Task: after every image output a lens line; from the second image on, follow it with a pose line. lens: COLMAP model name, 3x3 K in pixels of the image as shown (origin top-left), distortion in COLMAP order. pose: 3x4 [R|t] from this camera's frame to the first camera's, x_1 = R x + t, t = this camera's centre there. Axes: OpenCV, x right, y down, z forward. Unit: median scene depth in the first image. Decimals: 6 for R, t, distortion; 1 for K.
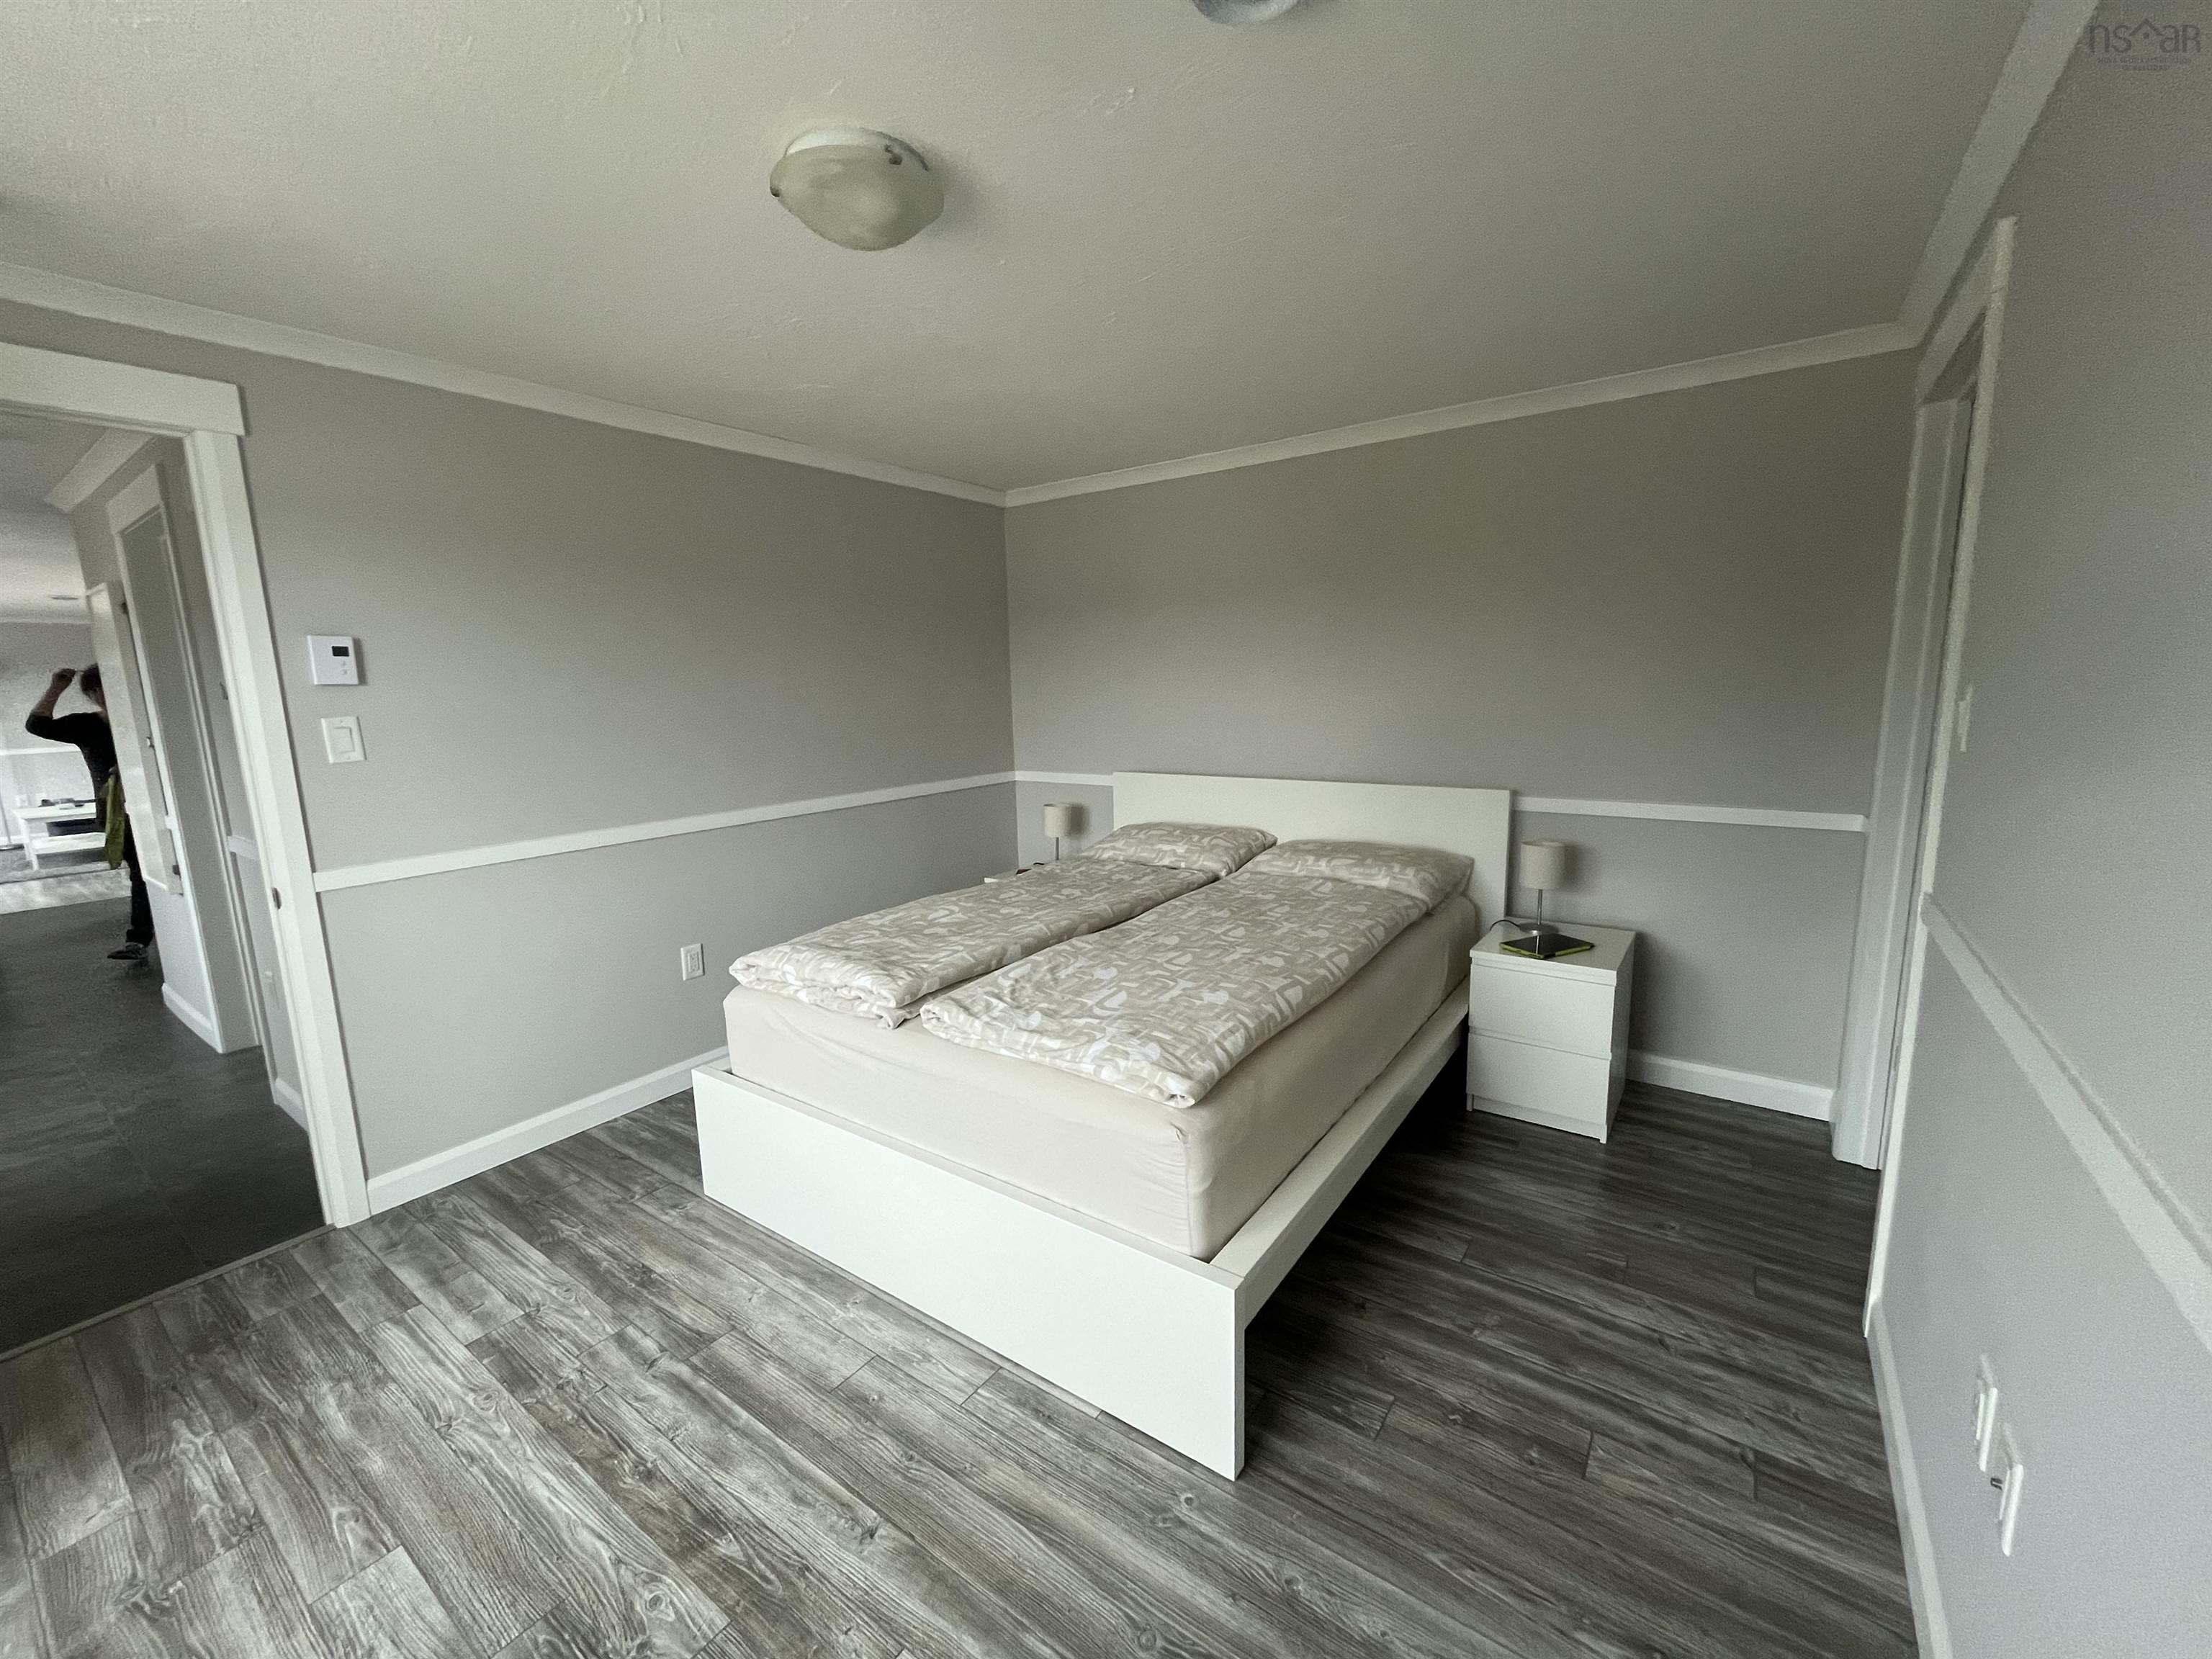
lens RADIAL K [[891.5, 0, 1110.7], [0, 891.5, 825.6], [0, 0, 1]] dist [-0.001382, -0.000768]
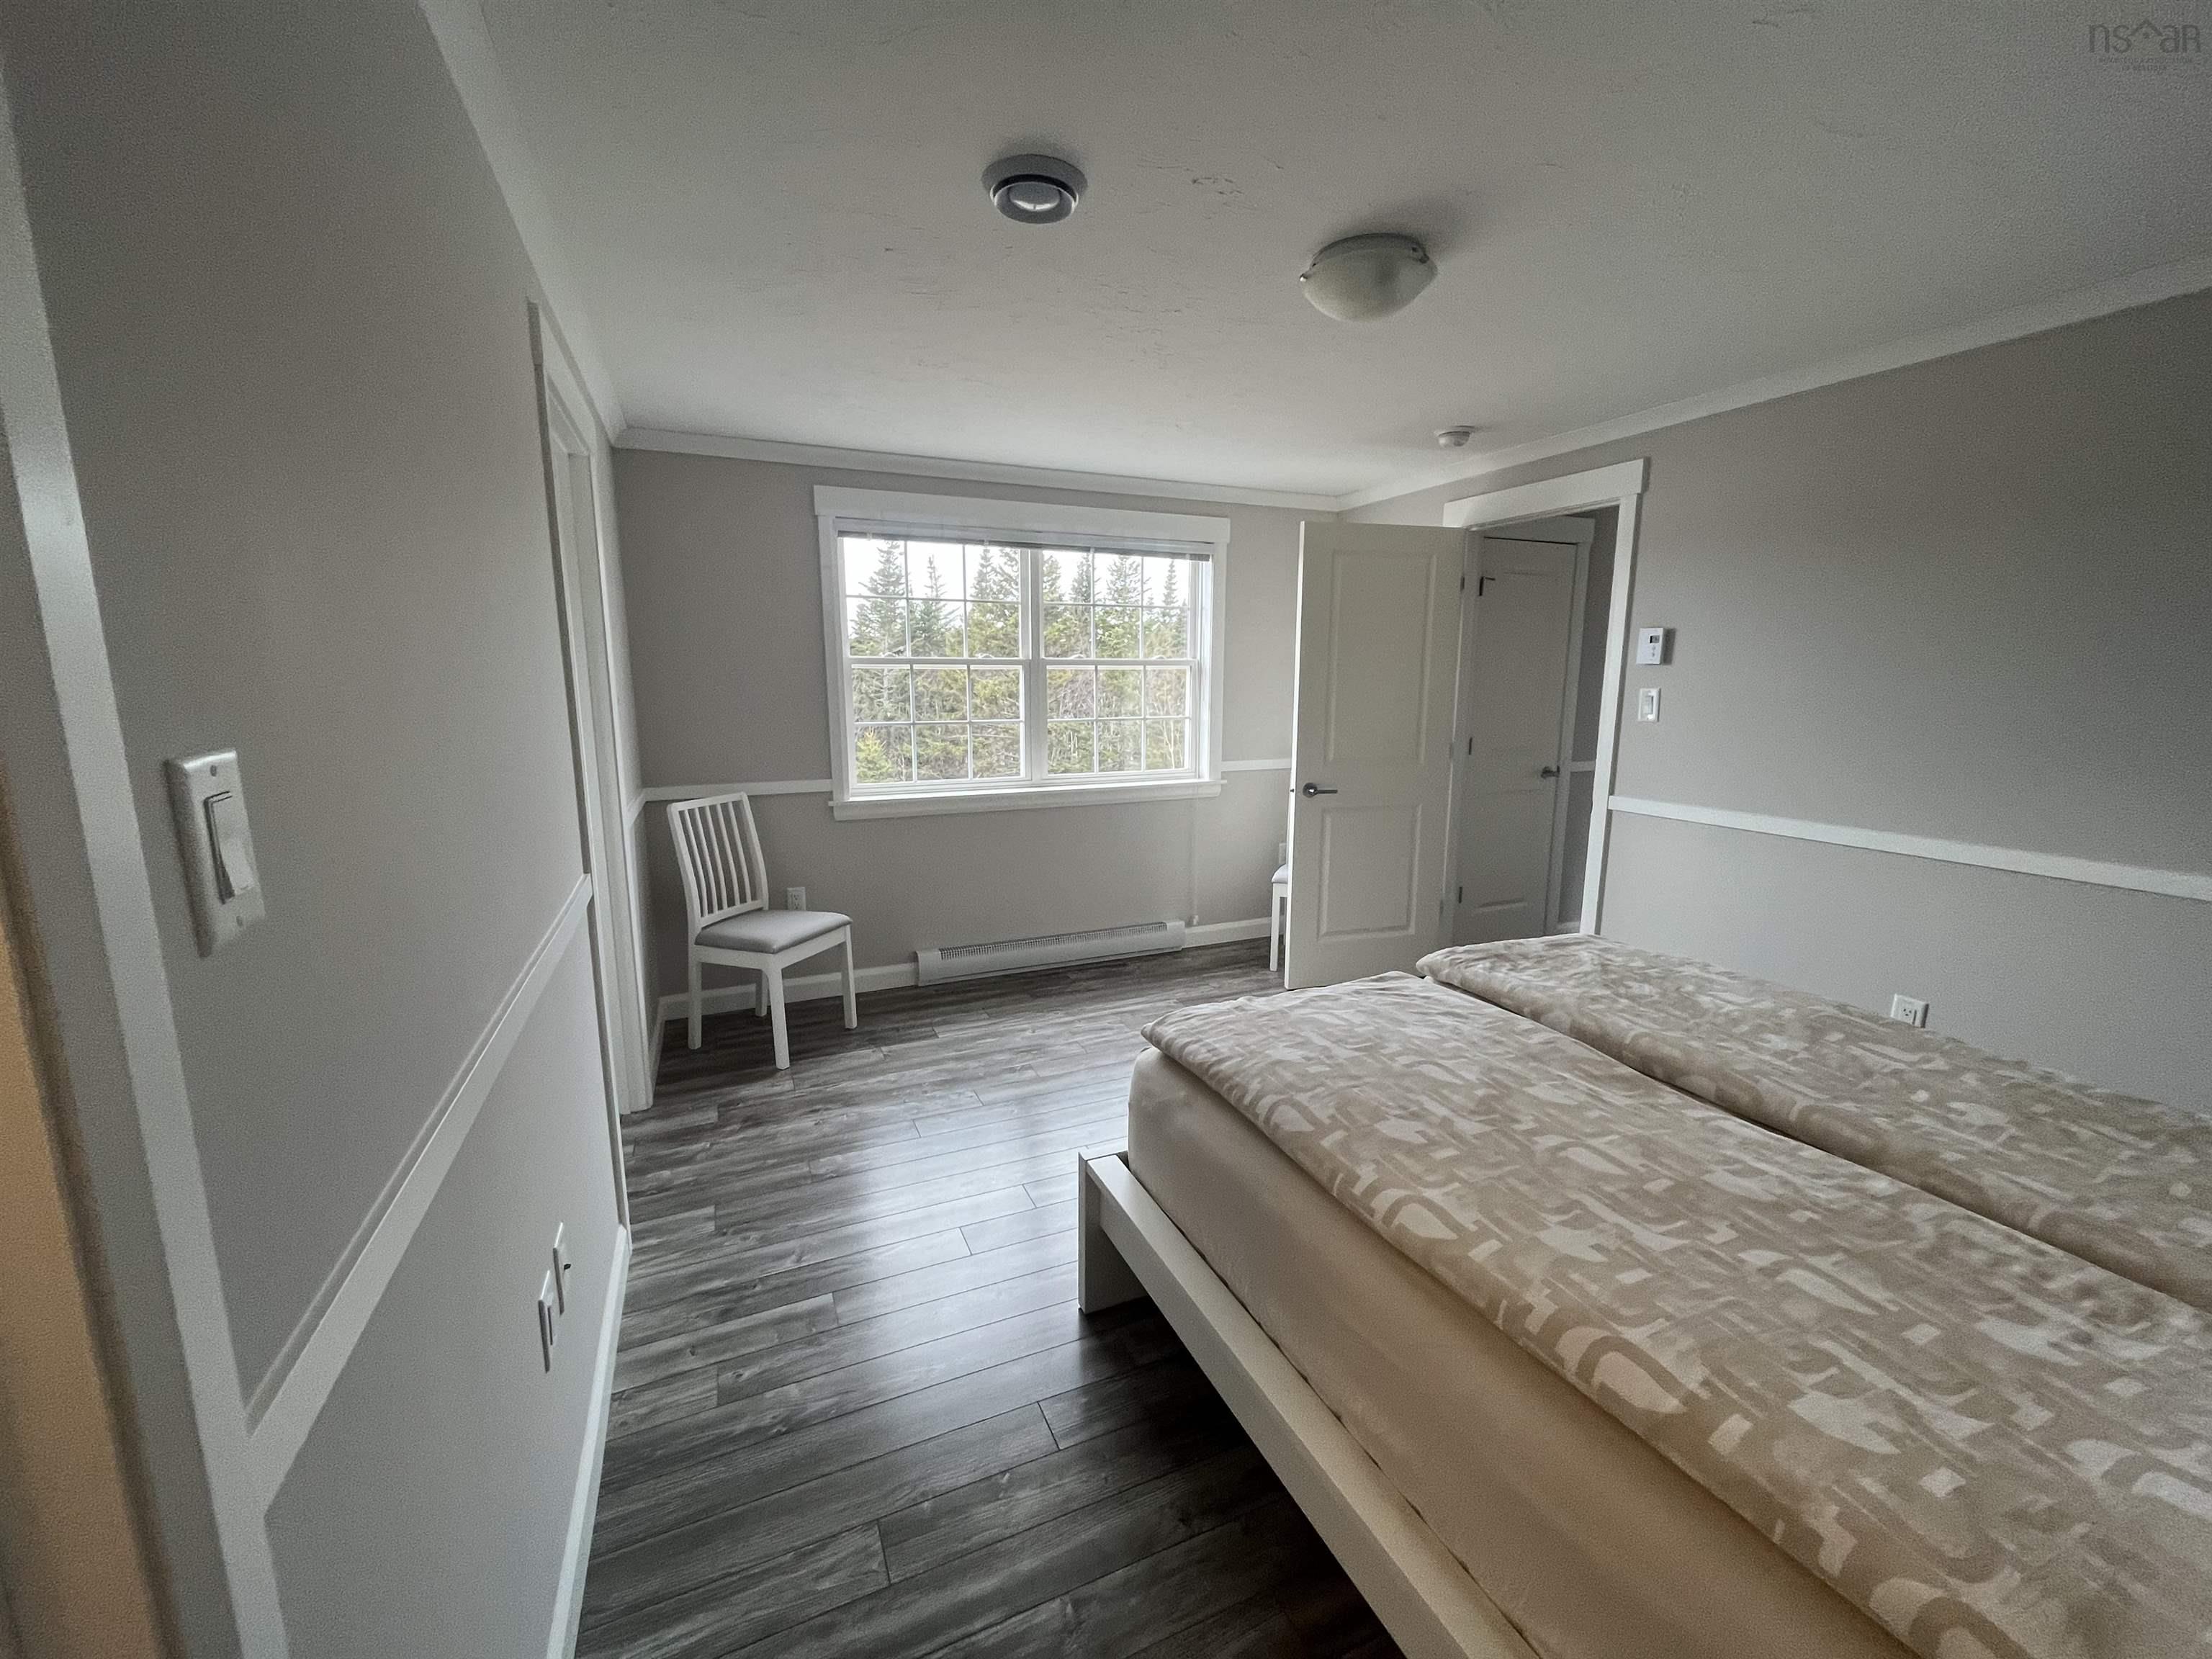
lens RADIAL K [[891.5, 0, 1110.7], [0, 891.5, 825.6], [0, 0, 1]] dist [-0.001382, -0.000768]
pose [[-0.511192, 0.169002, -0.842687, 0.735909], [-0.128034, 0.954562, 0.269107, -0.184519], [0.849876, 0.245458, -0.466326, 1.001853]]
